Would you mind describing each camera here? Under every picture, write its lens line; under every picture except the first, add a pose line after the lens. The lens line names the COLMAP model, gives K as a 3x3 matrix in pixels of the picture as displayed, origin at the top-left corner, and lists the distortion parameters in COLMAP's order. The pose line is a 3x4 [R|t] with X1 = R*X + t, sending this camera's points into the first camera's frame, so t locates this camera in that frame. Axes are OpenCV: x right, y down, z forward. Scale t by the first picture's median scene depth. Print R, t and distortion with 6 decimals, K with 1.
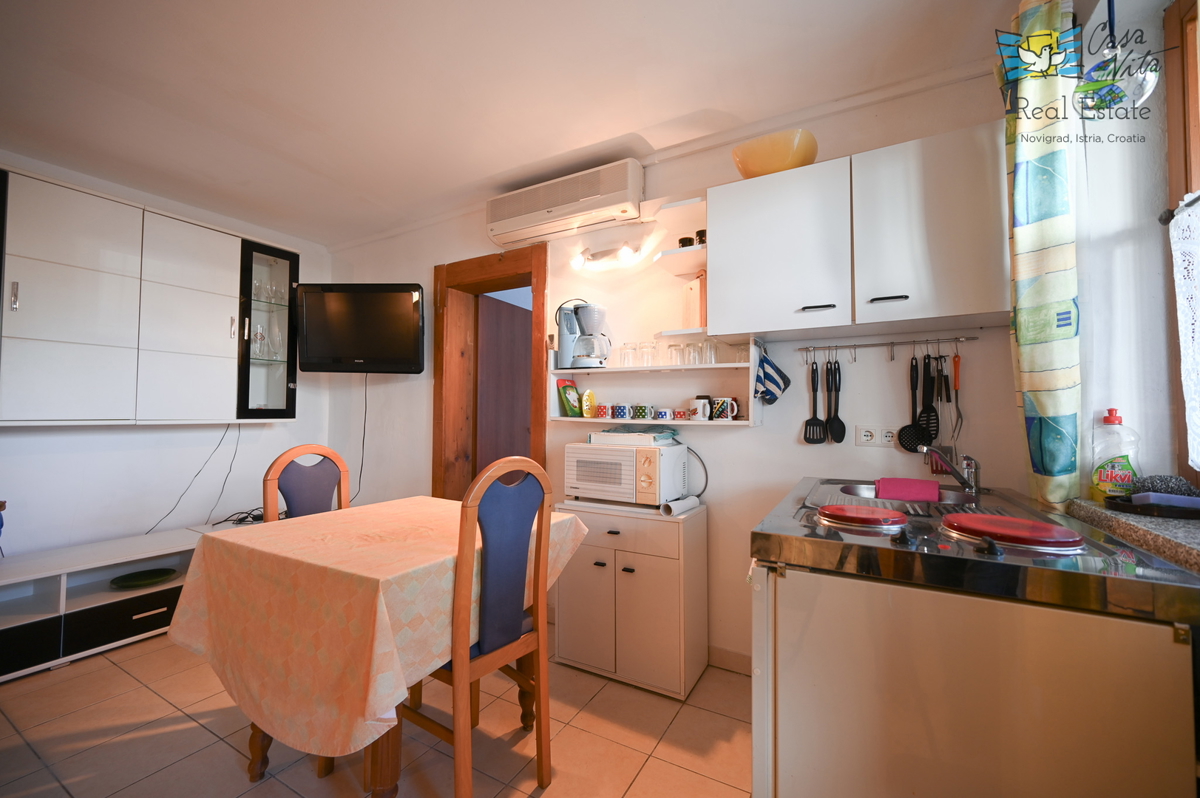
lens RADIAL K [[470.8, 0, 607.6], [0, 470.8, 399.4], [0, 0, 1]] dist [-0.001832, 0.000384]
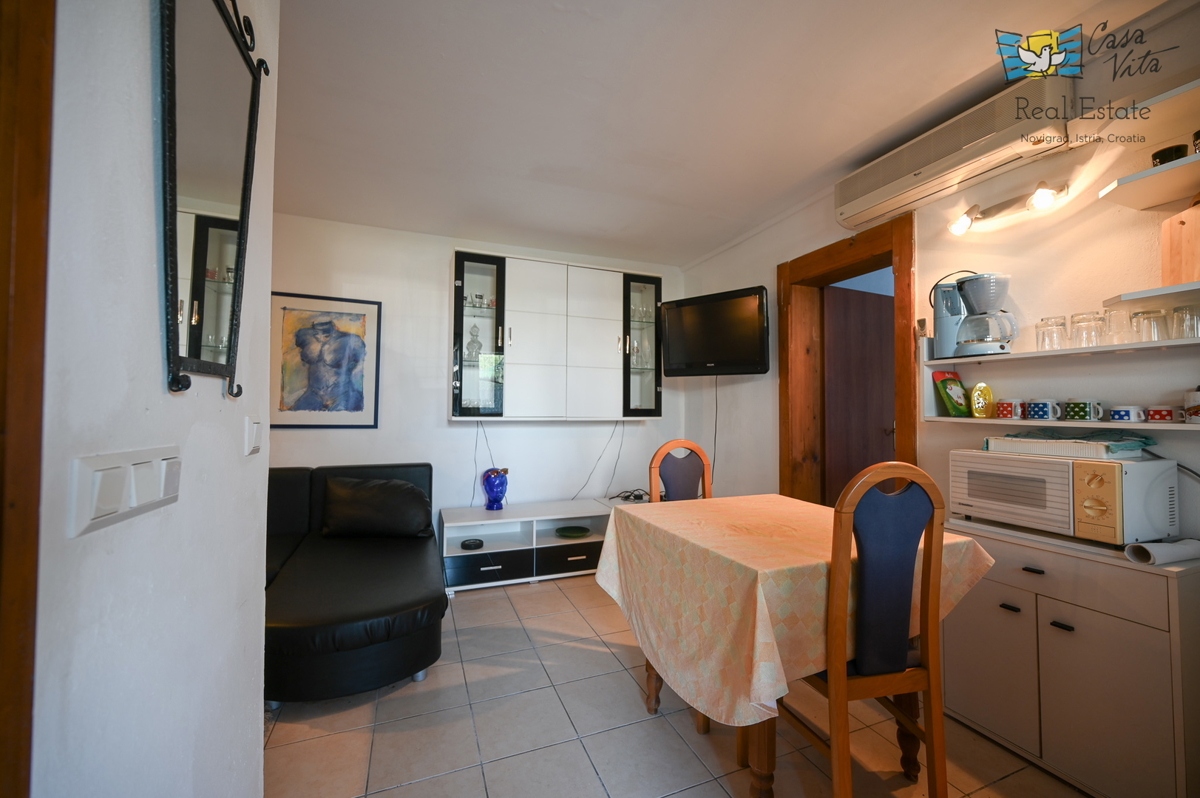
lens RADIAL K [[470.8, 0, 607.6], [0, 470.8, 399.4], [0, 0, 1]] dist [-0.001832, 0.000384]
pose [[0.780099, -0.016542, -0.625437, -0.038526], [0.017608, 0.999835, -0.004481, -0.000291], [0.625408, -0.007517, 0.780262, -0.011939]]
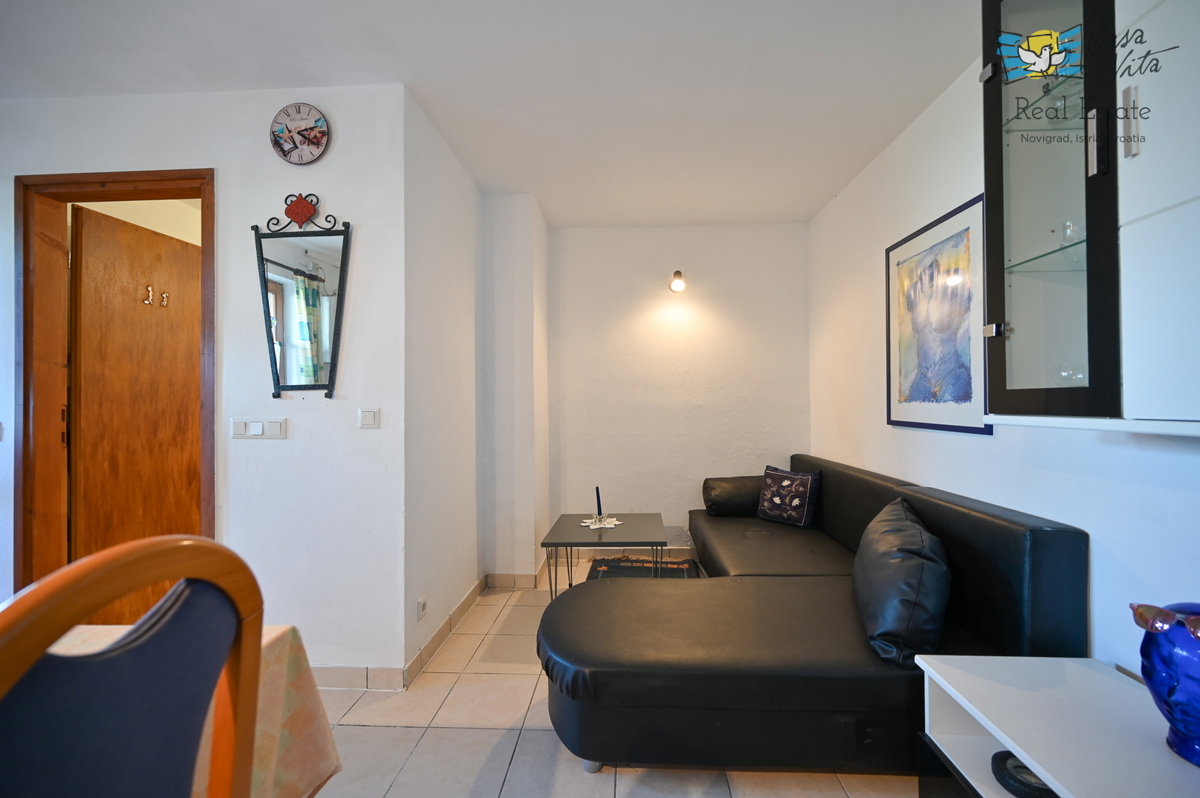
lens RADIAL K [[470.8, 0, 607.6], [0, 470.8, 399.4], [0, 0, 1]] dist [-0.001832, 0.000384]
pose [[-0.898653, -0.000828, -0.438660, -0.791589], [0.017248, 0.999158, -0.037222, 0.039436], [0.438322, -0.041016, -0.897882, 1.417422]]
